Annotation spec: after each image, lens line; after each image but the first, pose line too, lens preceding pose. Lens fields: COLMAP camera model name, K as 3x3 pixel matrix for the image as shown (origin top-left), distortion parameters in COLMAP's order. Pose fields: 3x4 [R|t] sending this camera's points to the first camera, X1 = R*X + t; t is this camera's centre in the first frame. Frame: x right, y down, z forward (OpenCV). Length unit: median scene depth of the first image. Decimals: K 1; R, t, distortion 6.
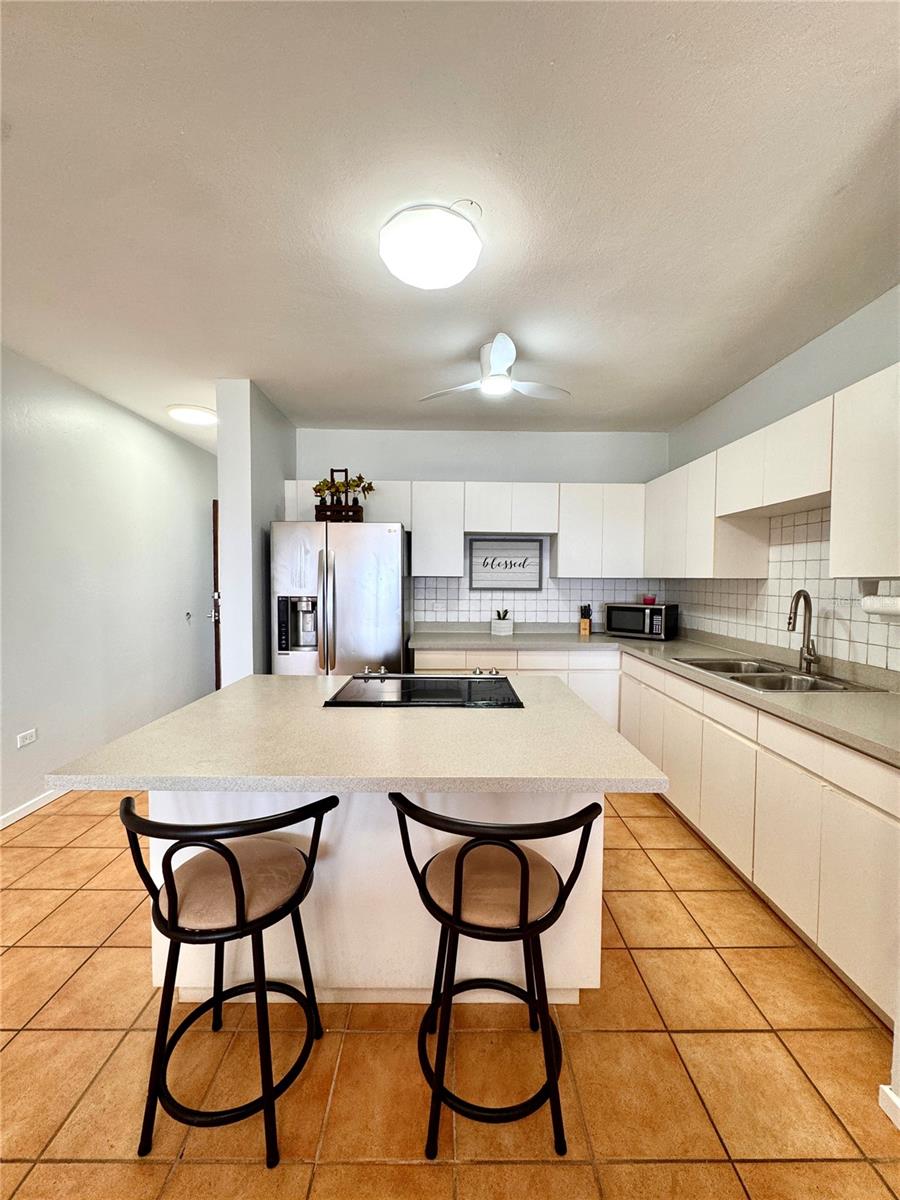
lens RADIAL K [[481.8, 0, 449.8], [0, 481.8, 599.8], [0, 0, 1]] dist [-0.004829, 0.000504]
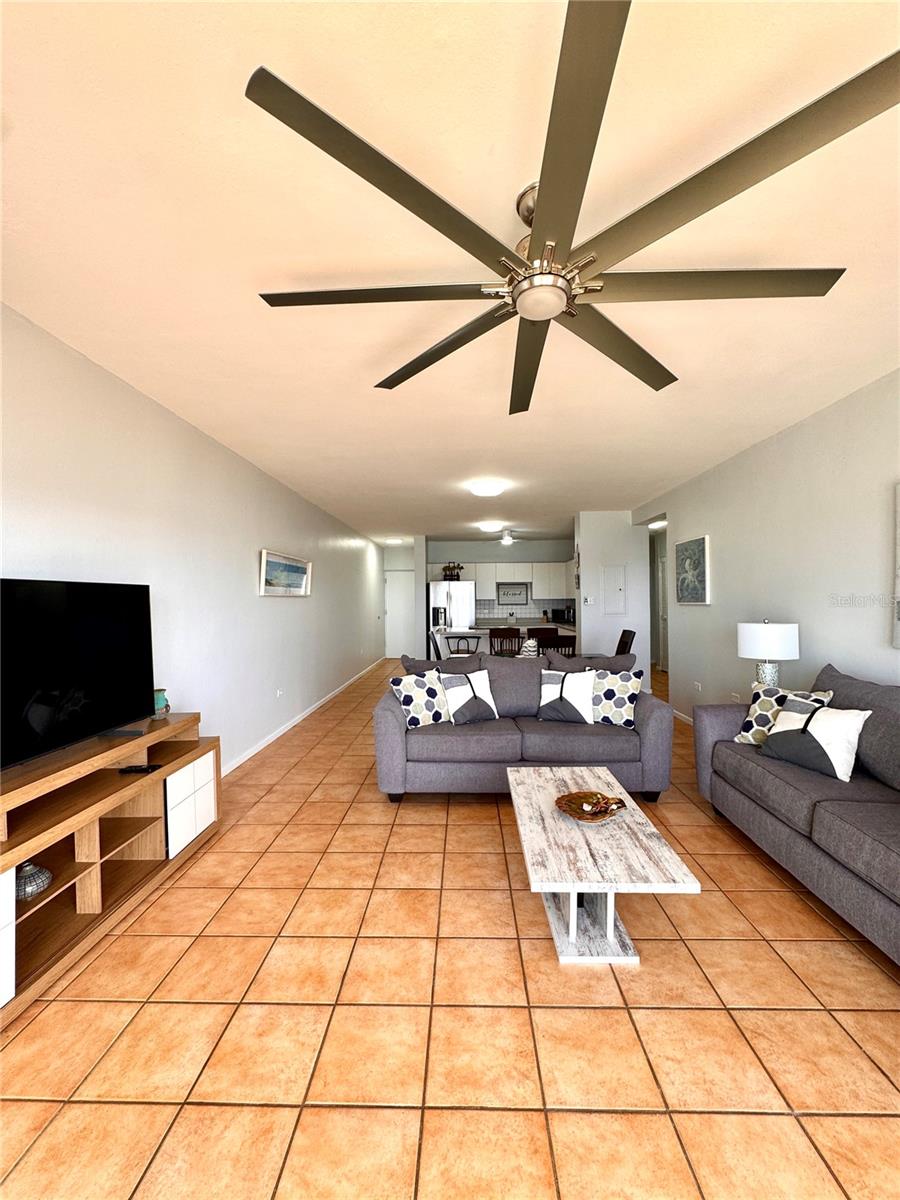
lens RADIAL K [[481.8, 0, 449.9], [0, 481.8, 599.5], [0, 0, 1]] dist [-0.004829, 0.000504]
pose [[0.999213, -0.012481, -0.037660, -0.119395], [0.010813, 0.998965, -0.044174, 0.062561], [0.038172, 0.043732, 0.998314, -1.562744]]
